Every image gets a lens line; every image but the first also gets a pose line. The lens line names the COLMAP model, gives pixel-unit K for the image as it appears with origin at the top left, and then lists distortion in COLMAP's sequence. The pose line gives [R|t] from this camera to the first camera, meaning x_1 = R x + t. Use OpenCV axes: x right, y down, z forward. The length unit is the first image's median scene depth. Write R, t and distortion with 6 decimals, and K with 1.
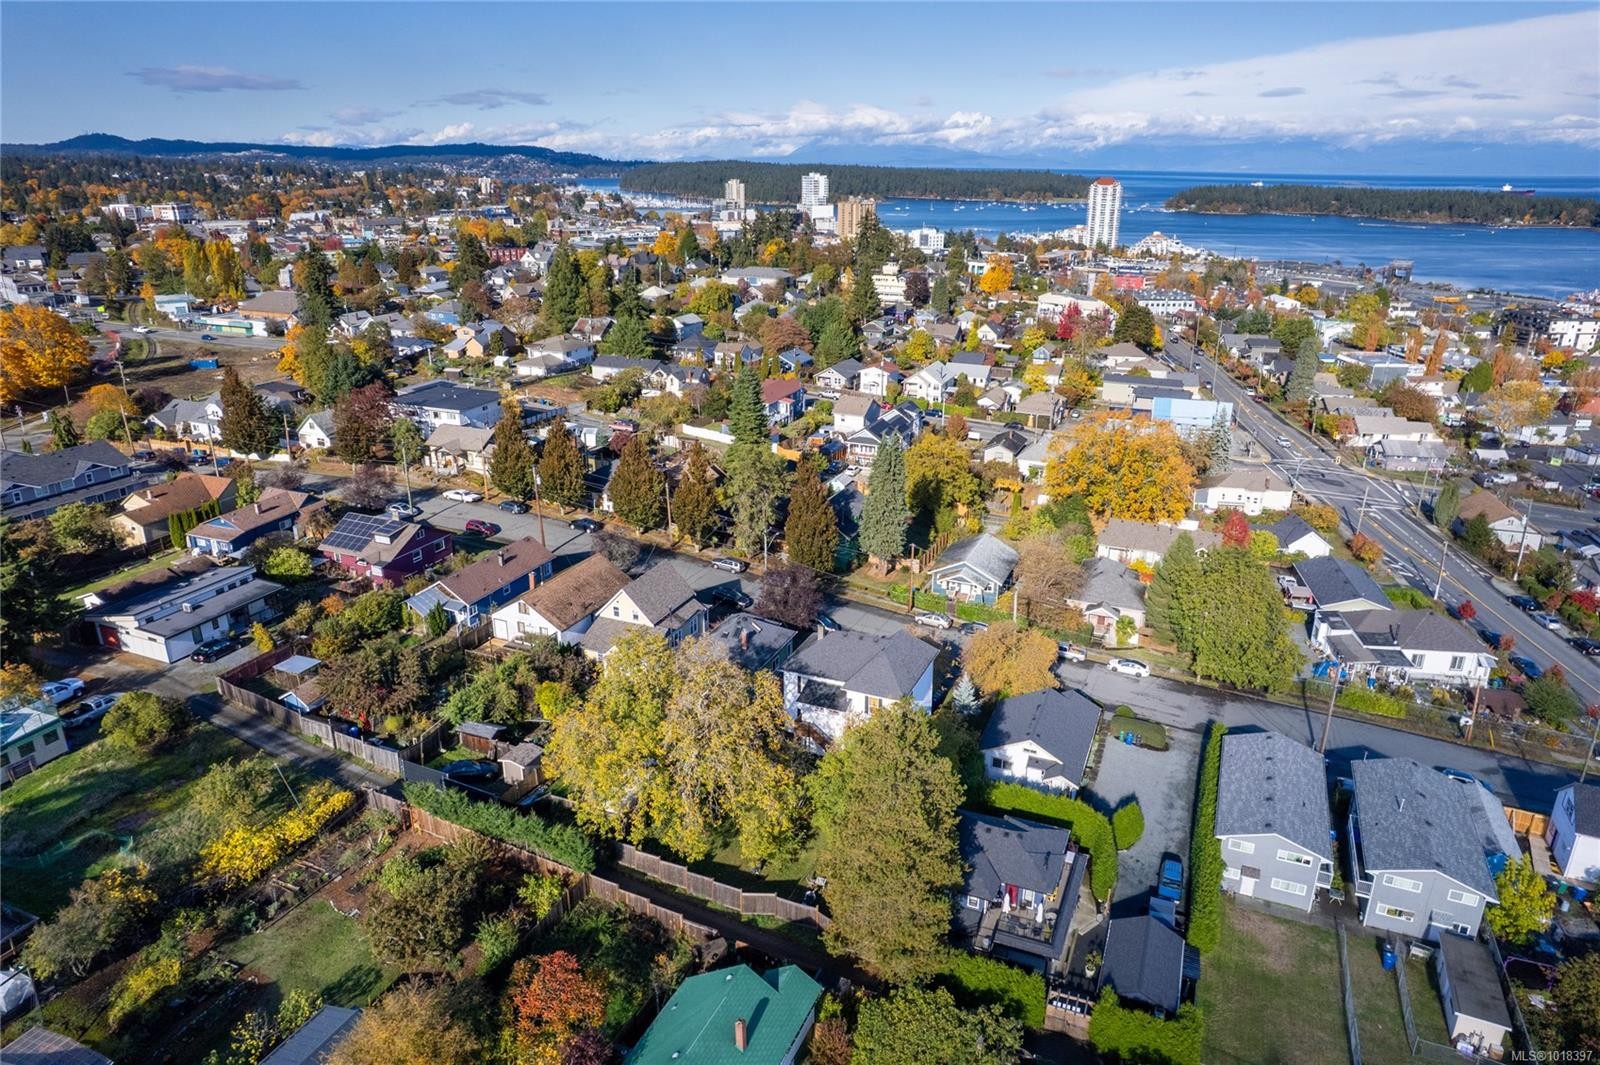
lens RADIAL K [[1026.9, 0, 802.0], [0, 1026.9, 532.0], [0, 0, 1]] dist [-0.073539, 0.065036]
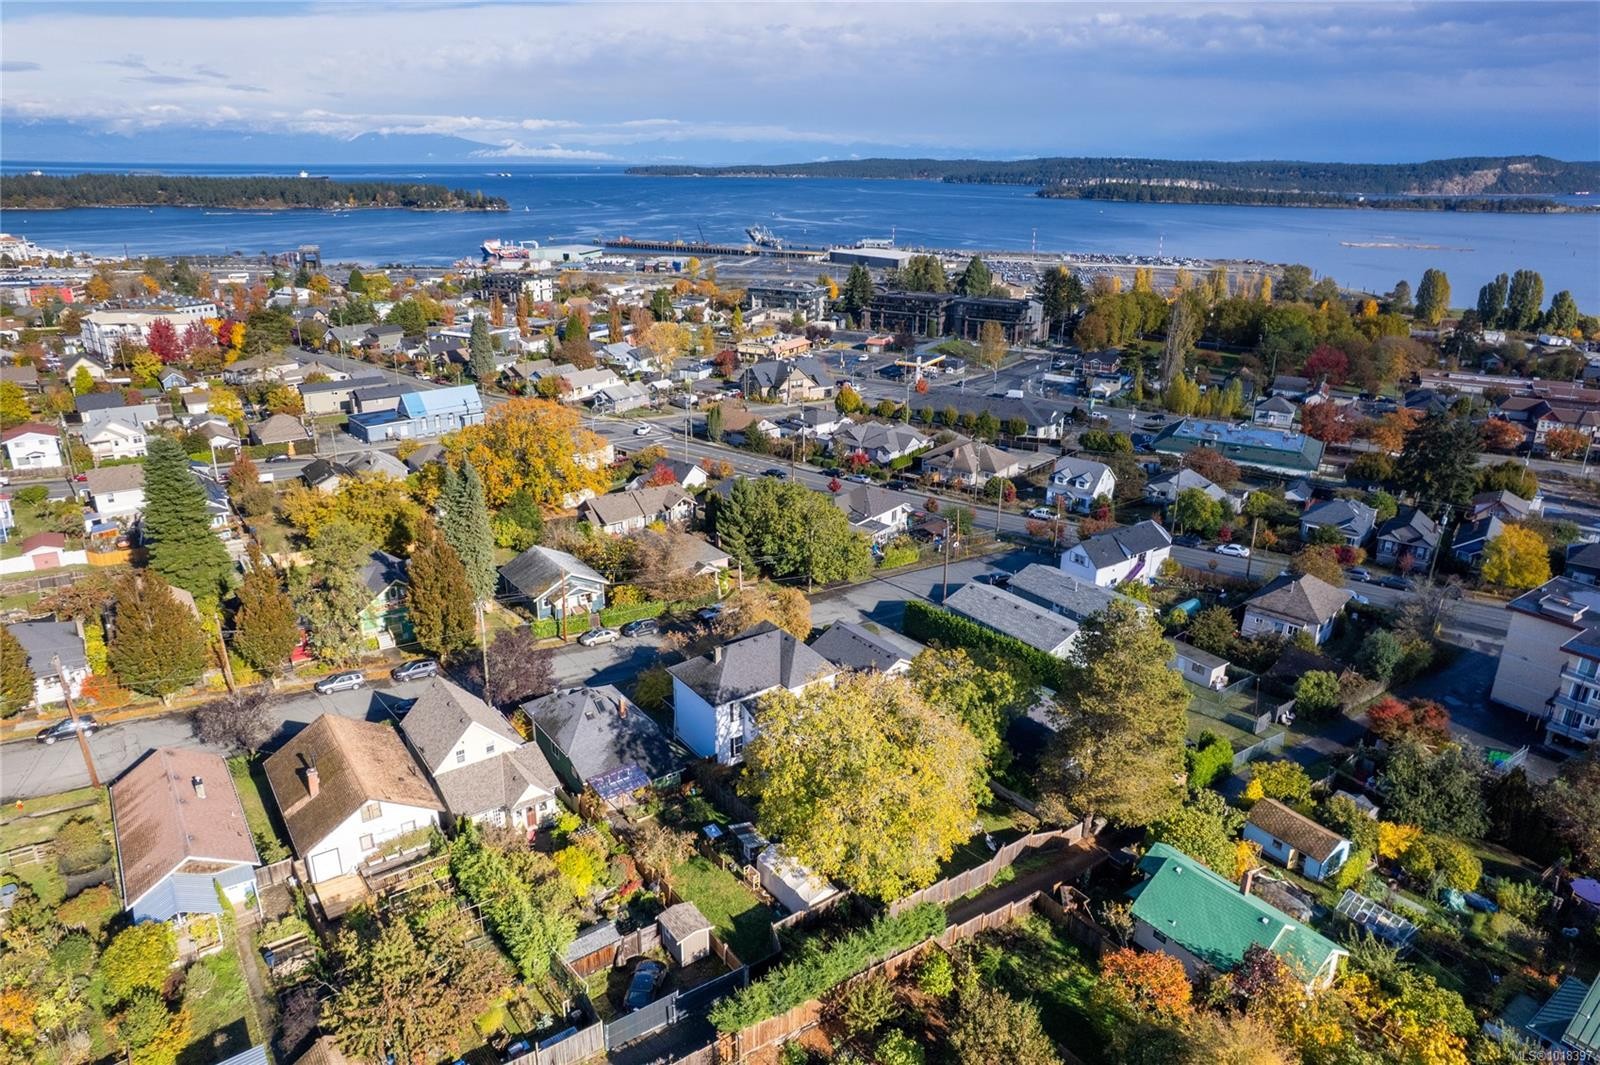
lens RADIAL K [[1026.9, 0, 806.7], [0, 1026.9, 536.1], [0, 0, 1]] dist [-0.073539, 0.065036]
pose [[0.503871, -0.297944, 0.810767, -0.409219], [0.286455, 0.943148, 0.168567, -0.084570], [-0.814897, 0.147312, 0.560573, 0.243137]]
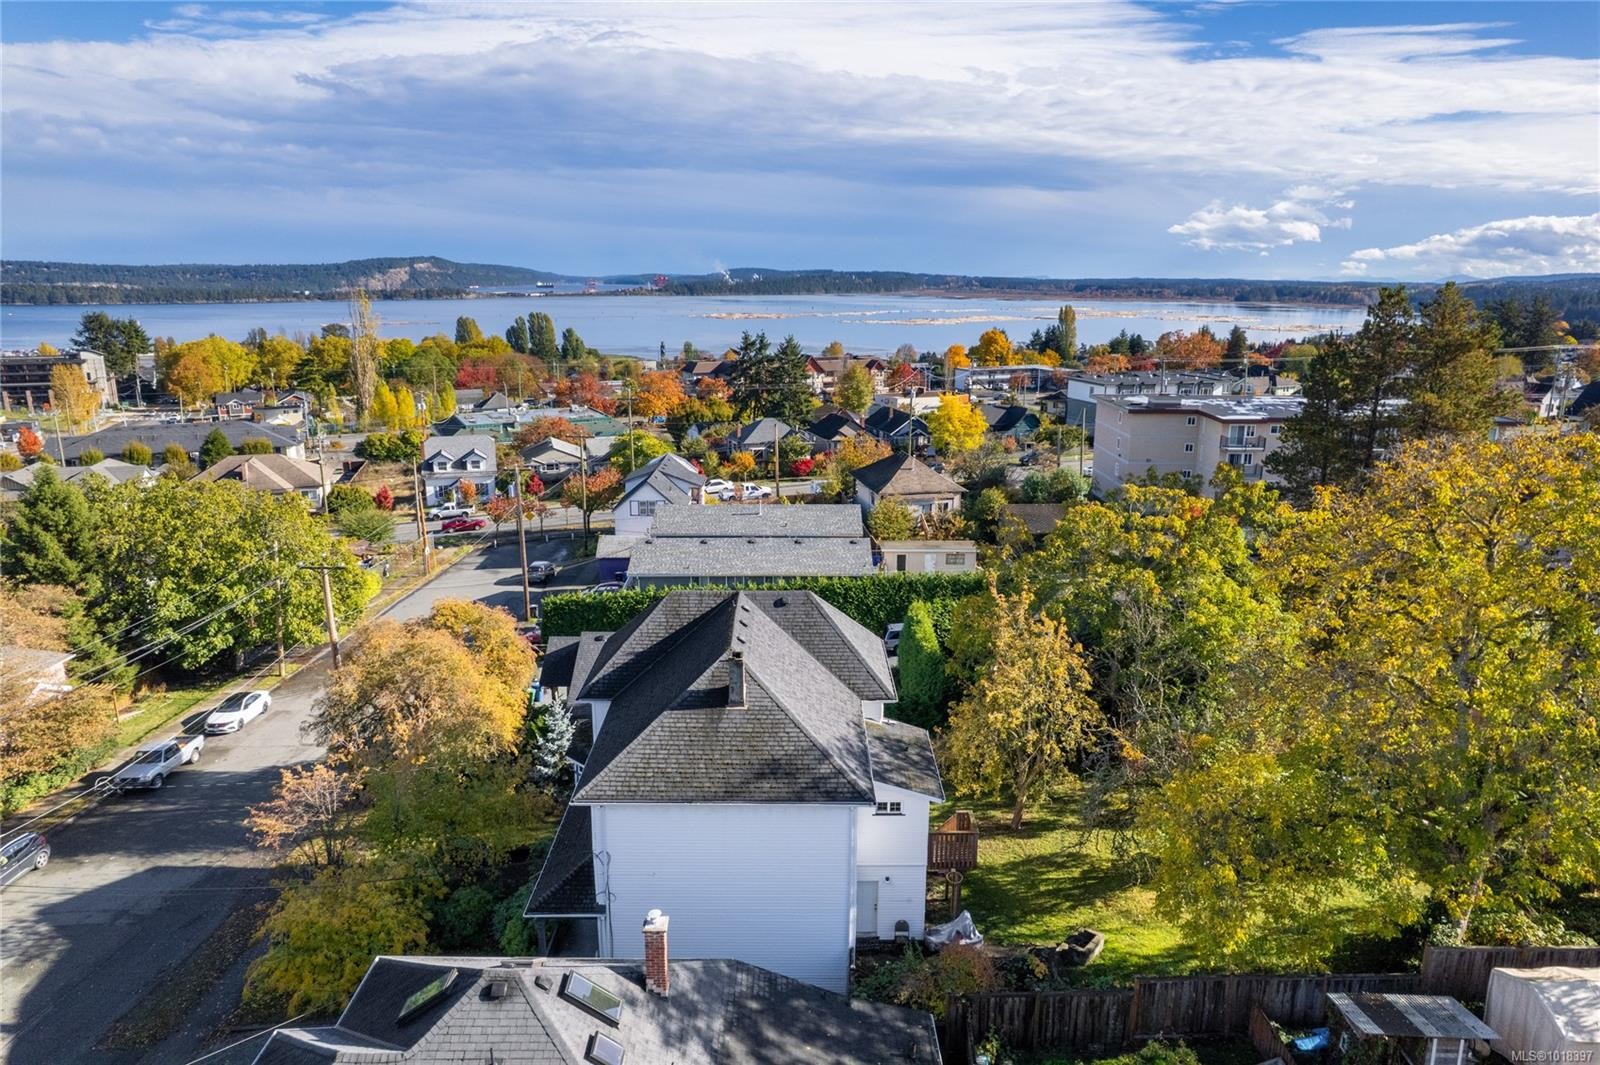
lens RADIAL K [[1026.9, 0, 802.5], [0, 1026.9, 528.1], [0, 0, 1]] dist [-0.073539, 0.065036]
pose [[-0.407710, -0.222454, 0.885600, -0.157518], [0.307000, 0.880015, 0.362387, -0.030334], [-0.859955, 0.419628, -0.290498, 0.650601]]
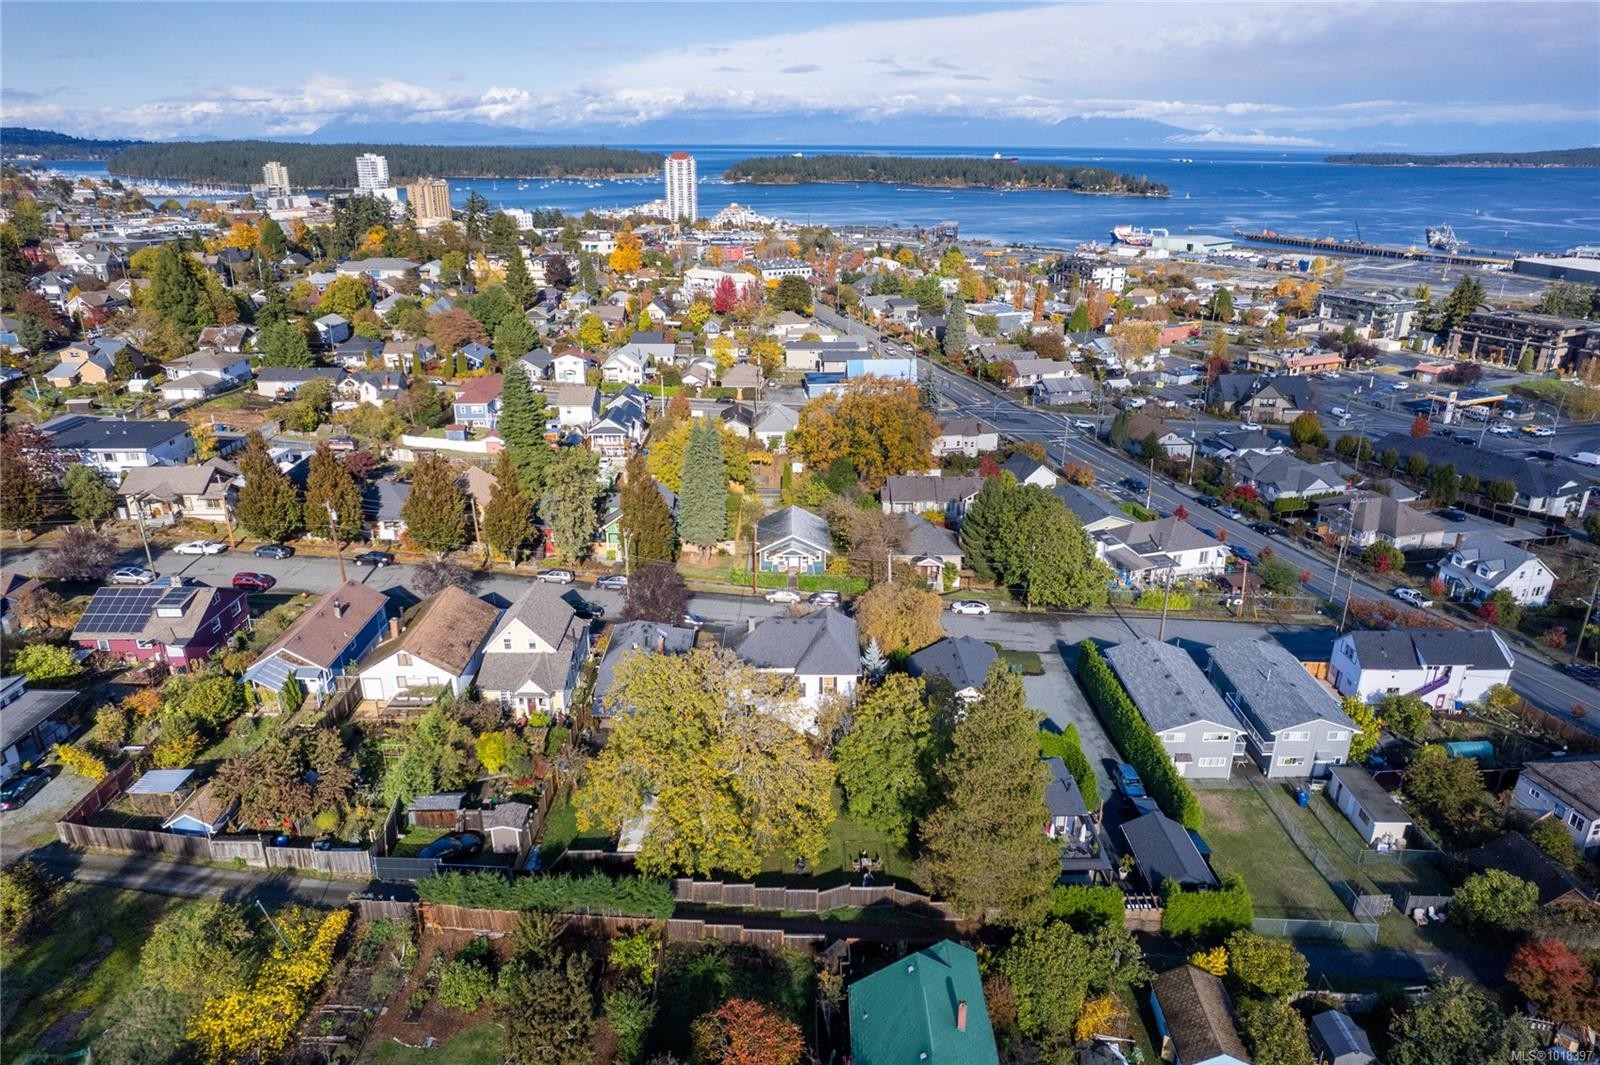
lens RADIAL K [[1026.9, 0, 803.5], [0, 1026.9, 530.2], [0, 0, 1]] dist [-0.073539, 0.065036]
pose [[0.914726, -0.146506, 0.376579, -0.181894], [0.139015, 0.989167, 0.047155, -0.019242], [-0.379408, 0.009216, 0.925184, 0.041567]]
